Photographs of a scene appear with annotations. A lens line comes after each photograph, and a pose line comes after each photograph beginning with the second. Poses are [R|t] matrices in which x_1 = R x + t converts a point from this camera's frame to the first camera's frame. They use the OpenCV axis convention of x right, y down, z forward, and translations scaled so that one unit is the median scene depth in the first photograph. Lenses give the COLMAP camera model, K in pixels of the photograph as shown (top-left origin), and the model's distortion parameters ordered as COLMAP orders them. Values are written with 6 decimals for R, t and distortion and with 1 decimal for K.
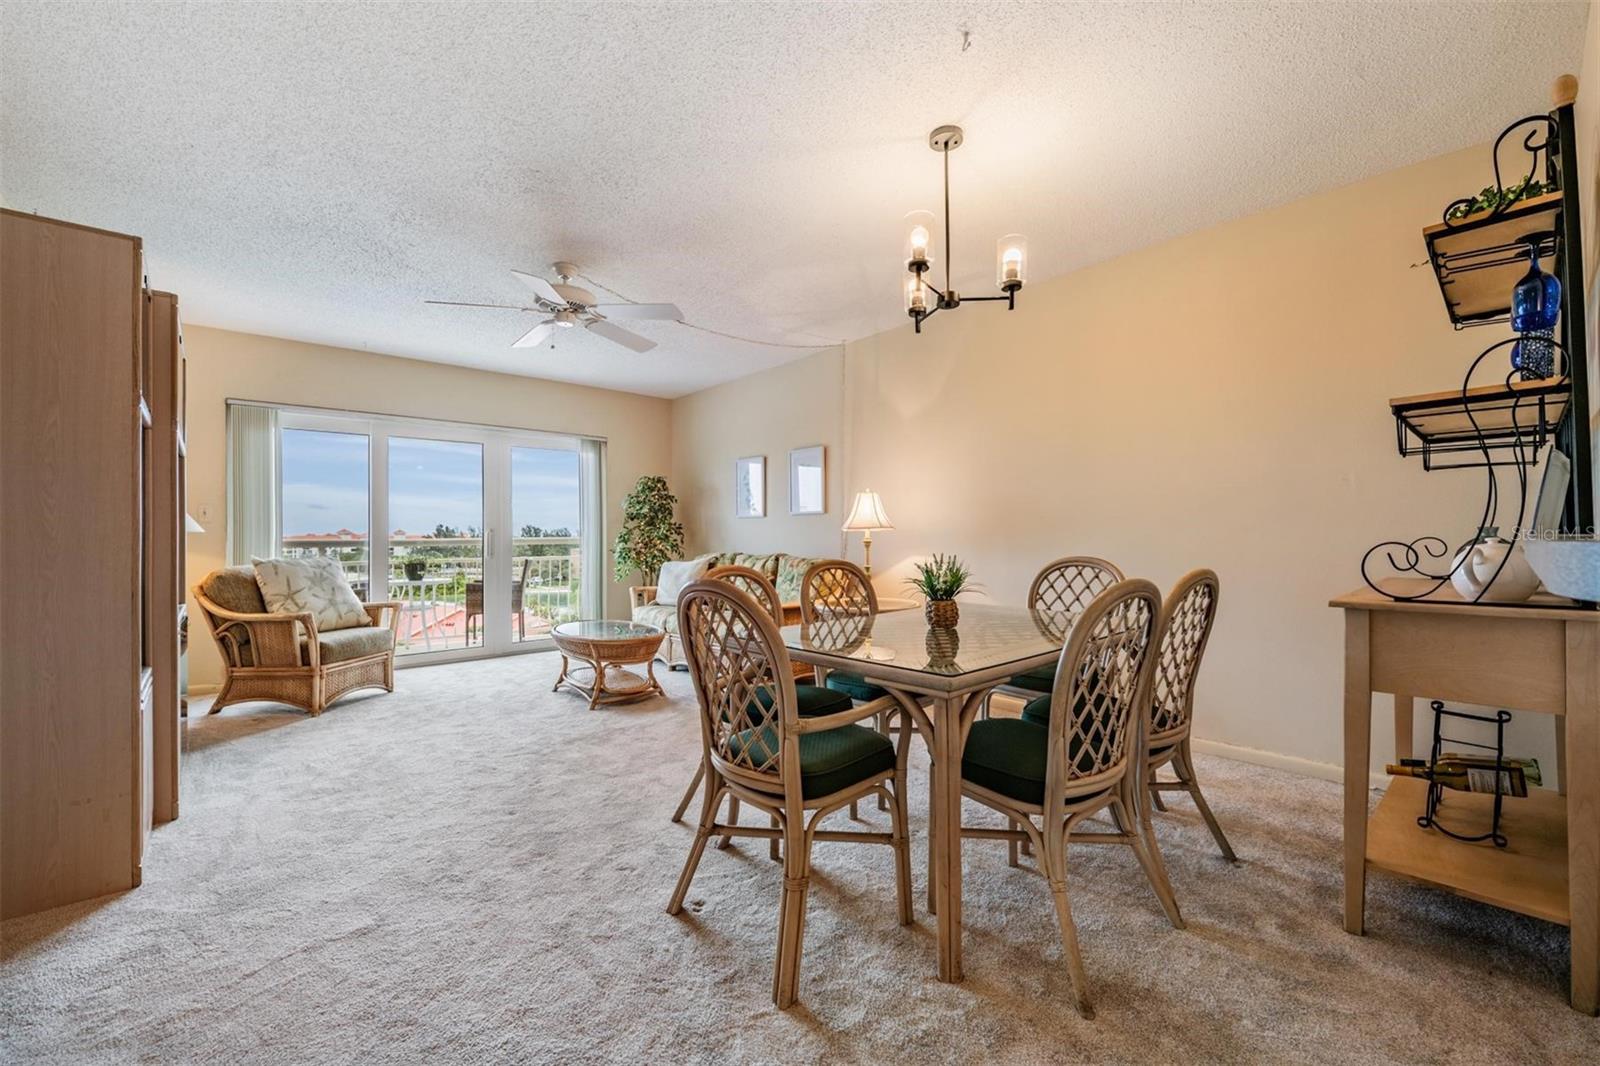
lens RADIAL K [[650.0, 0, 800.0], [0, 650.0, 533.0], [0, 0, 1]] dist [-0.001382, -0.000242]
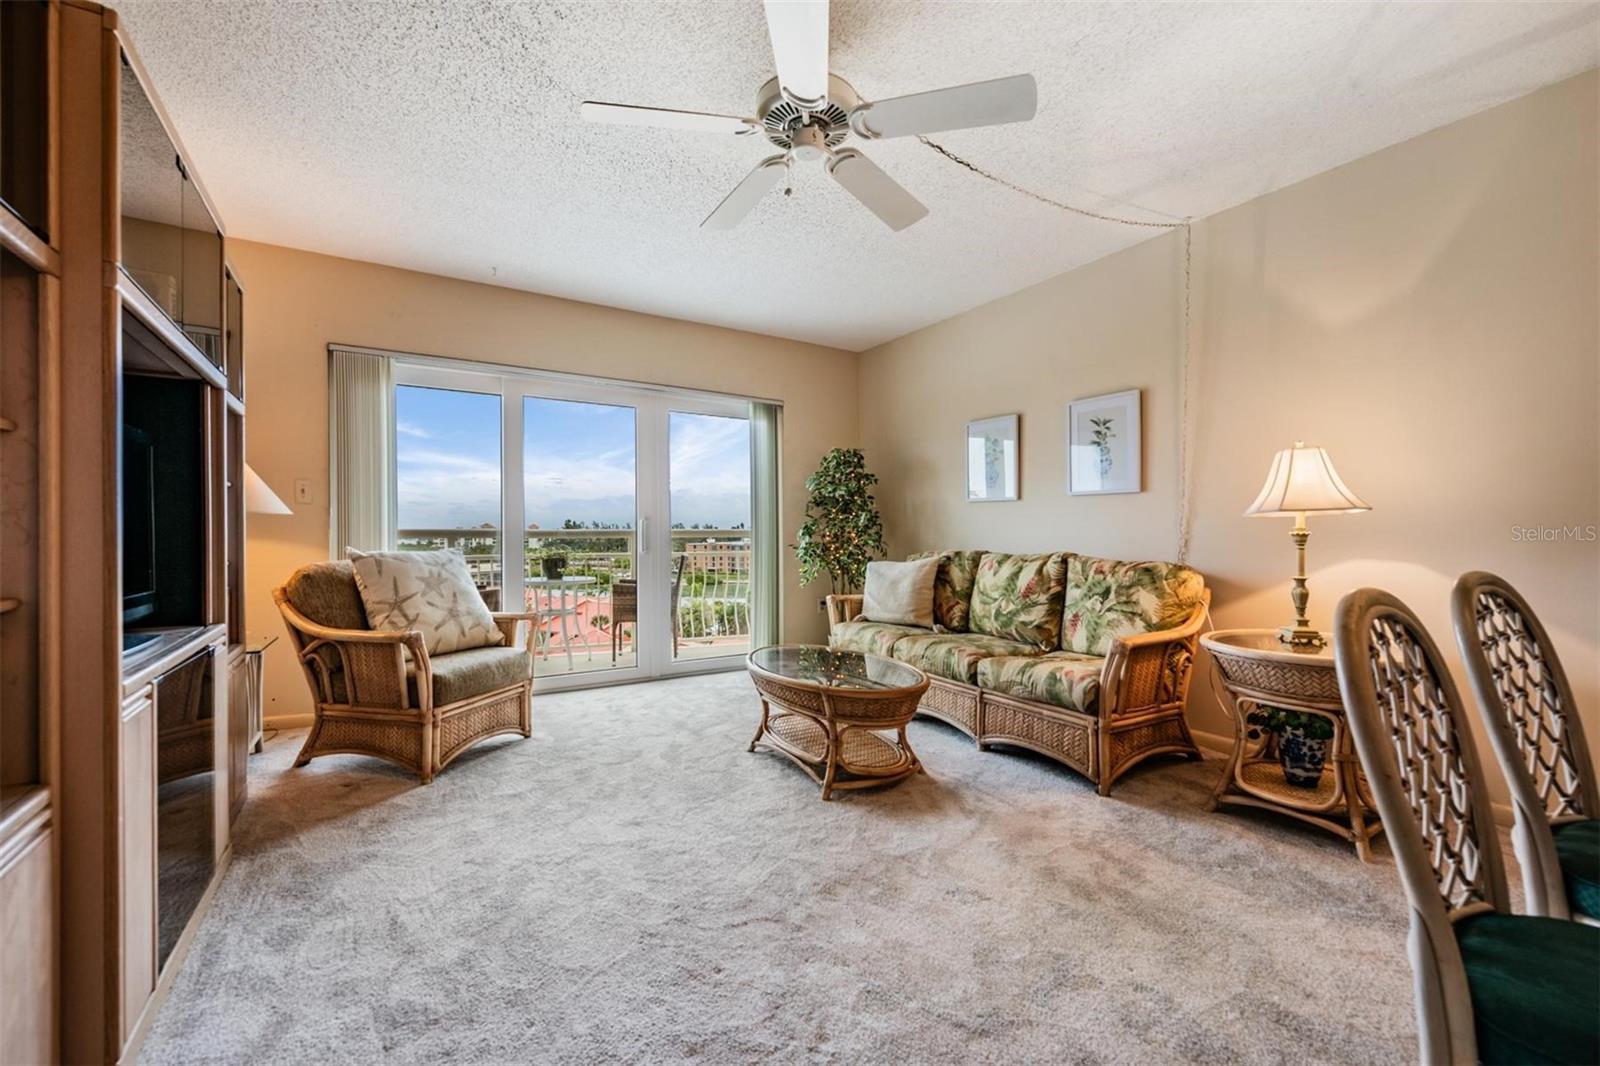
lens RADIAL K [[655.3, 0, 813.1], [0, 655.3, 539.0], [0, 0, 1]] dist [-0.001369, -0.000020]
pose [[0.988922, 0.009798, -0.148112, -0.229742], [-0.007721, 0.999864, 0.014593, 0.011548], [0.148235, -0.013287, 0.988863, 0.359531]]
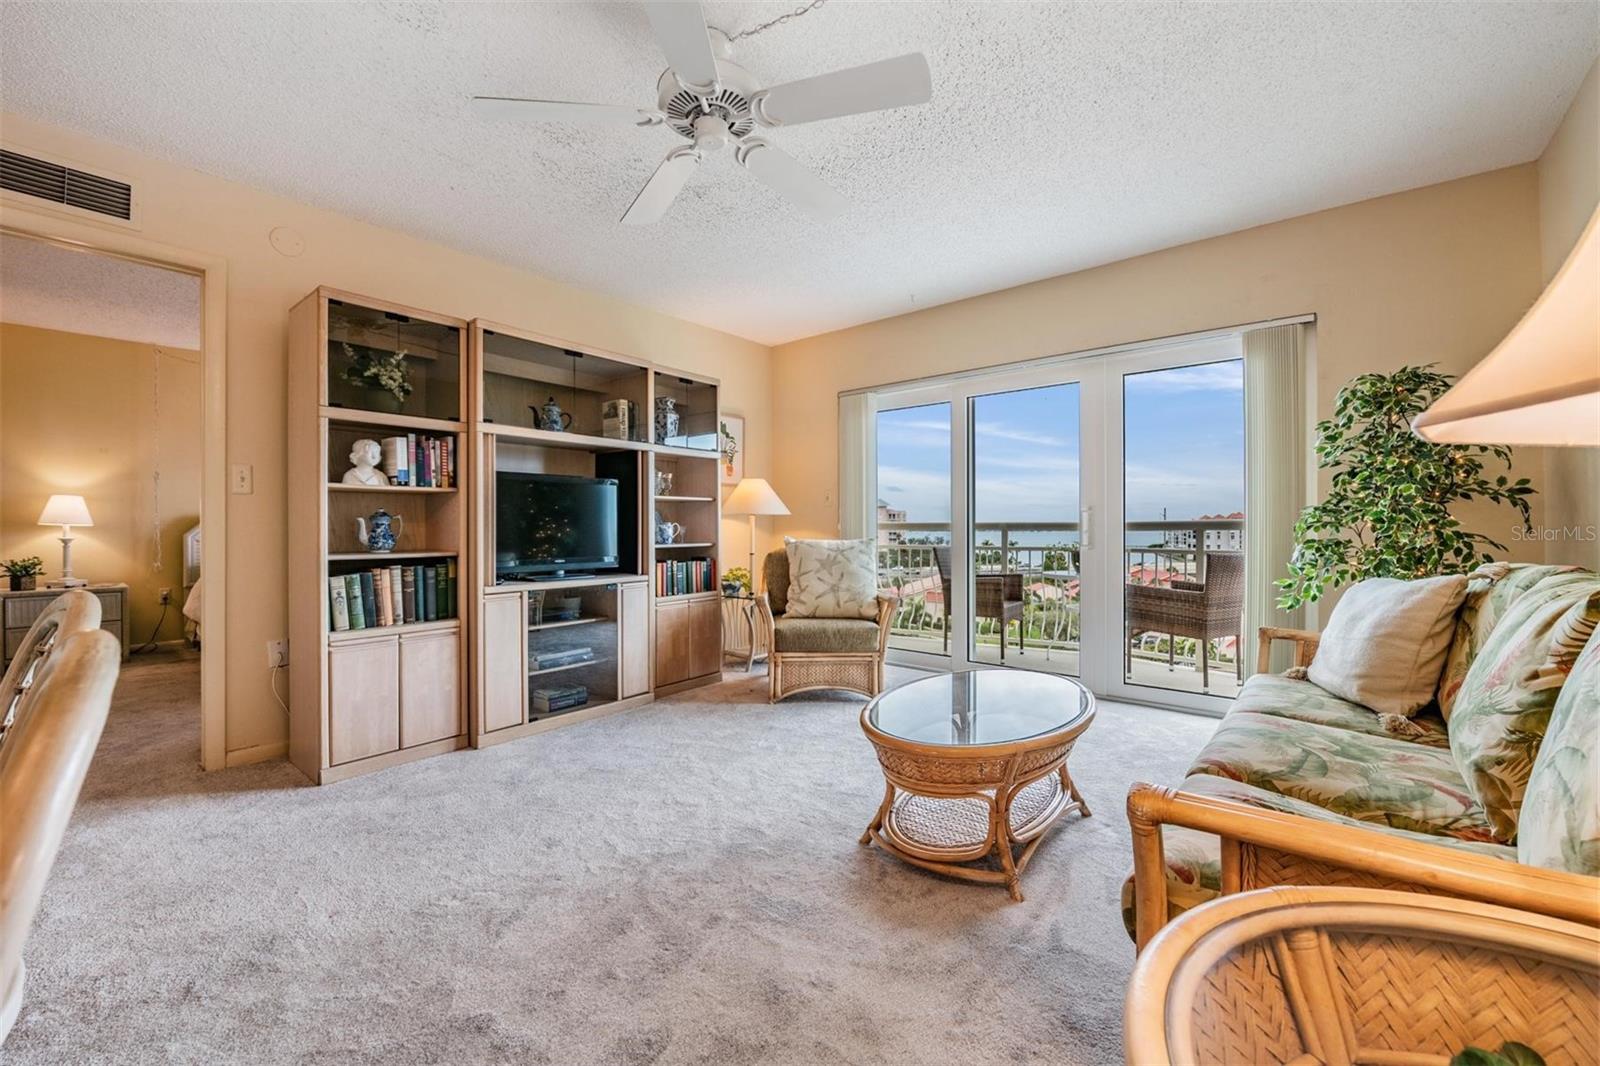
lens RADIAL K [[650.0, 0, 800.0], [0, 650.0, 533.0], [0, 0, 1]] dist [-0.001382, -0.000242]
pose [[0.144227, 0.018064, -0.989380, 0.202080], [0.007076, 0.999789, 0.019286, 0.009748], [0.989519, -0.009783, 0.144069, 0.856439]]
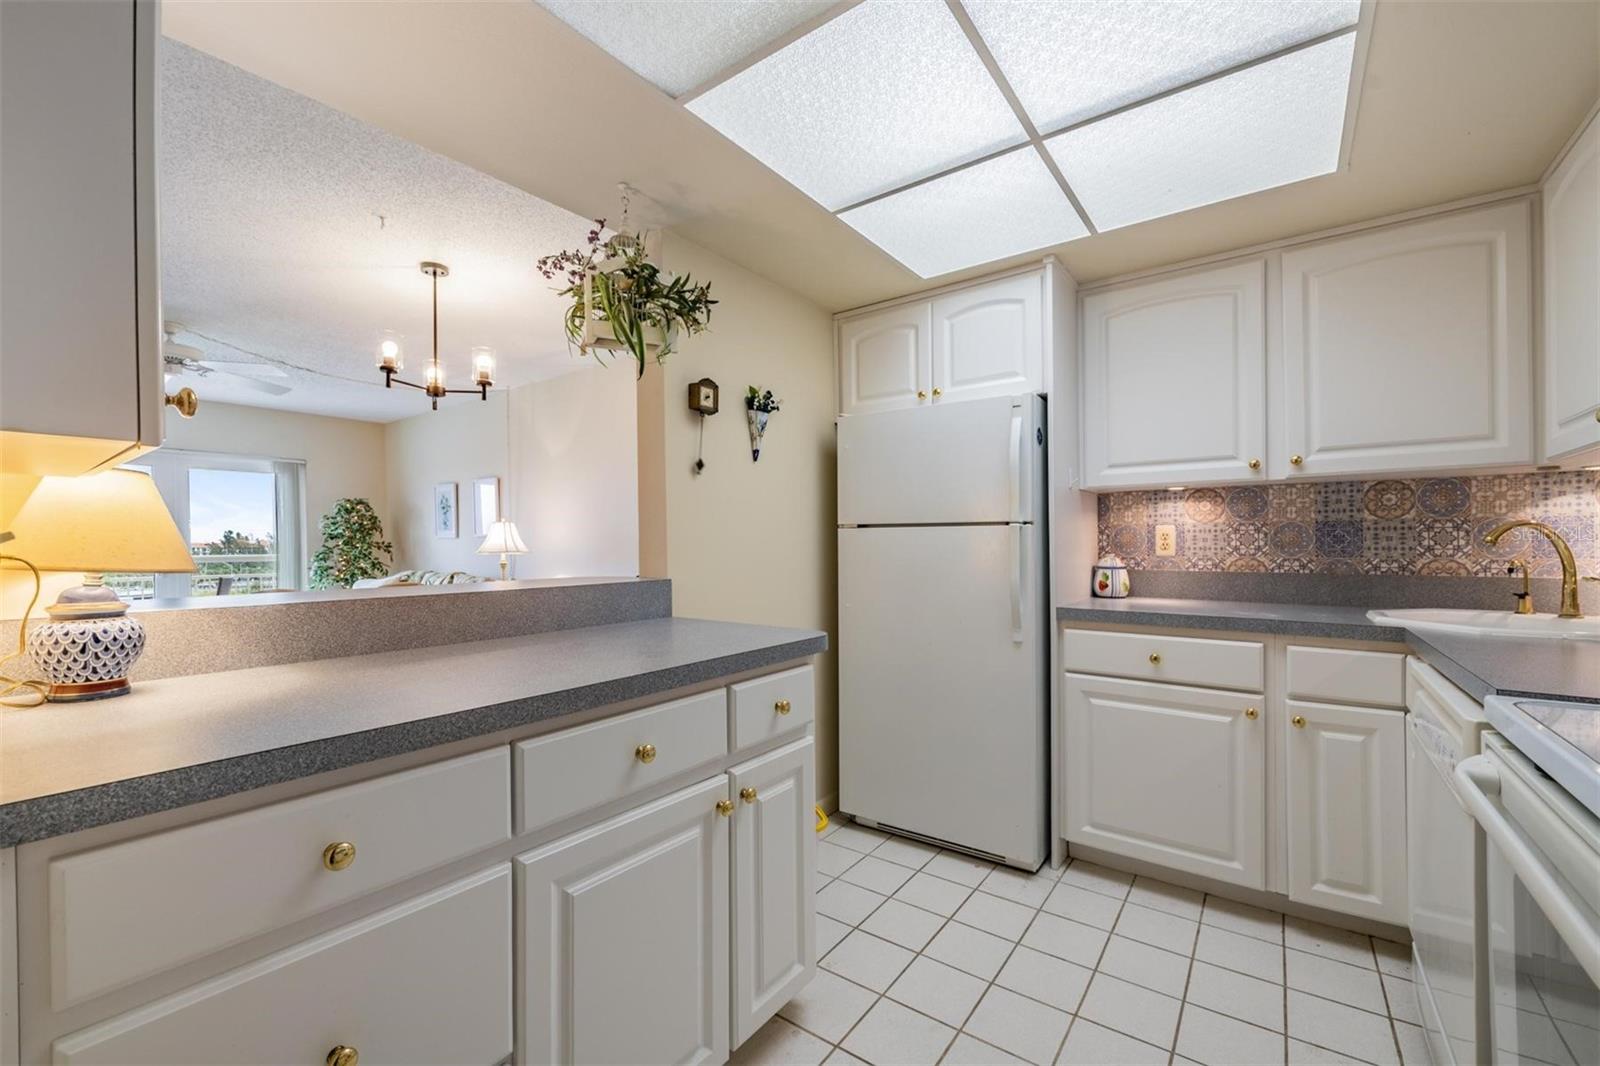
lens RADIAL K [[650.0, 0, 800.0], [0, 650.0, 533.0], [0, 0, 1]] dist [-0.001382, -0.000242]
pose [[0.981012, 0.004967, 0.193883, 0.429727], [-0.003194, 0.999950, -0.009458, -0.035004], [-0.193920, 0.008659, 0.980979, -0.272081]]
